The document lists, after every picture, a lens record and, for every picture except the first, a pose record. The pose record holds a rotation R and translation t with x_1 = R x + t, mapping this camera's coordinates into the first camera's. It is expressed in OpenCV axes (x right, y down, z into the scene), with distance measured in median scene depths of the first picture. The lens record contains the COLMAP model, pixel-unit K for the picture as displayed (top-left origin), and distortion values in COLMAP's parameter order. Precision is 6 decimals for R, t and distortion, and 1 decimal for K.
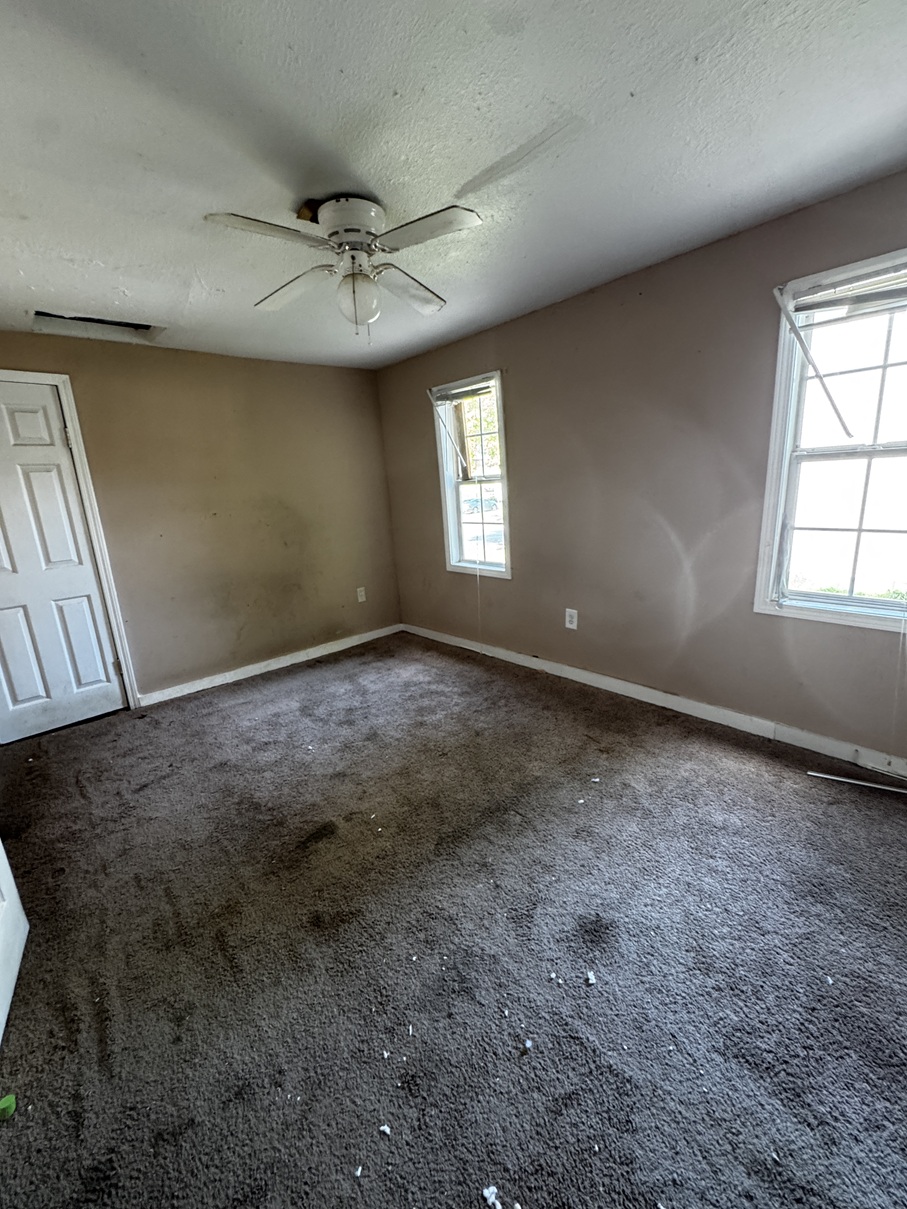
lens RADIAL K [[486.1, 0, 456.0], [0, 486.1, 602.2], [0, 0, 1]] dist [-0.001096, 0.000438]
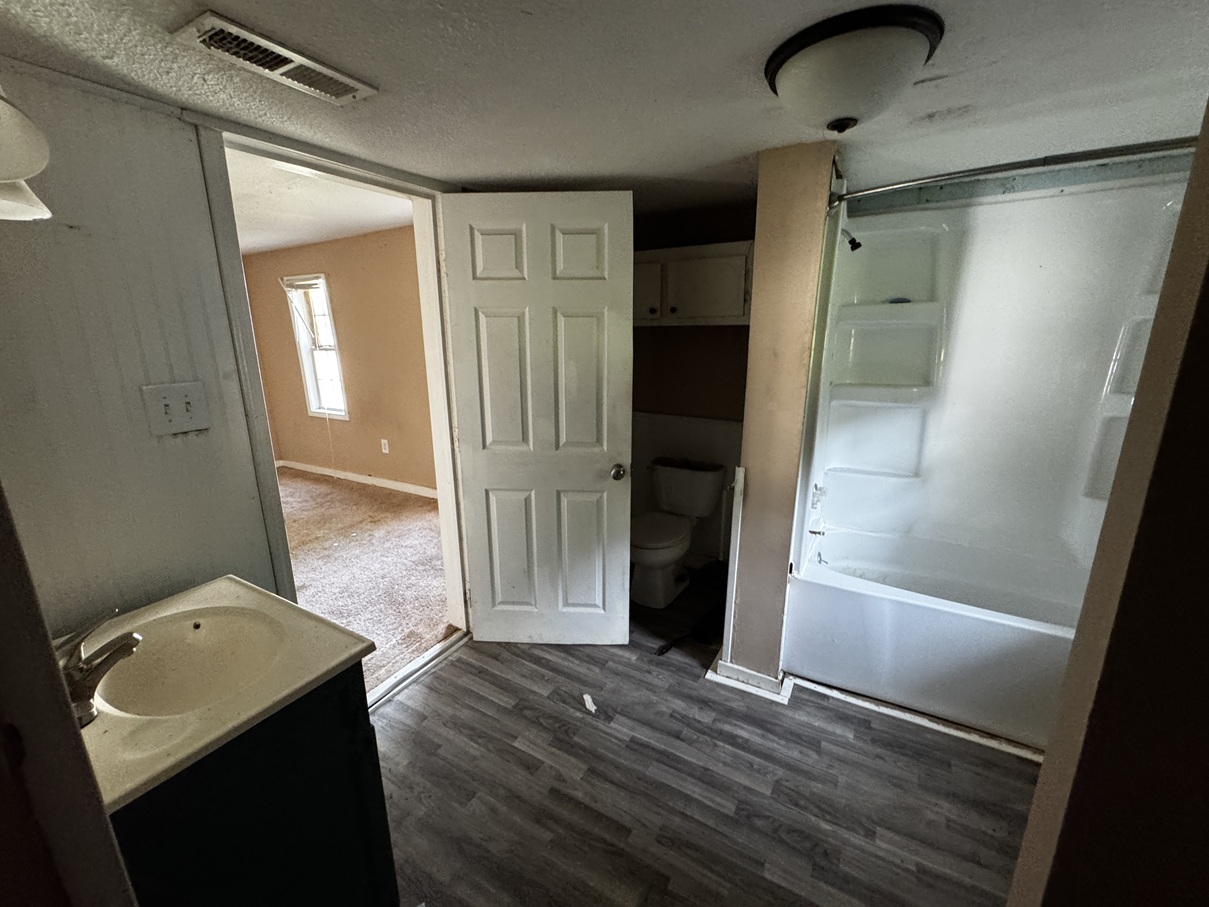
lens RADIAL K [[486.1, 0, 602.6], [0, 486.1, 452.5], [0, 0, 1]] dist [-0.001096, 0.000438]
pose [[0.951053, -0.031254, 0.307445, 0.398759], [0.032253, 0.999478, 0.001833, 0.069310], [-0.307341, 0.008173, 0.951564, -0.584876]]
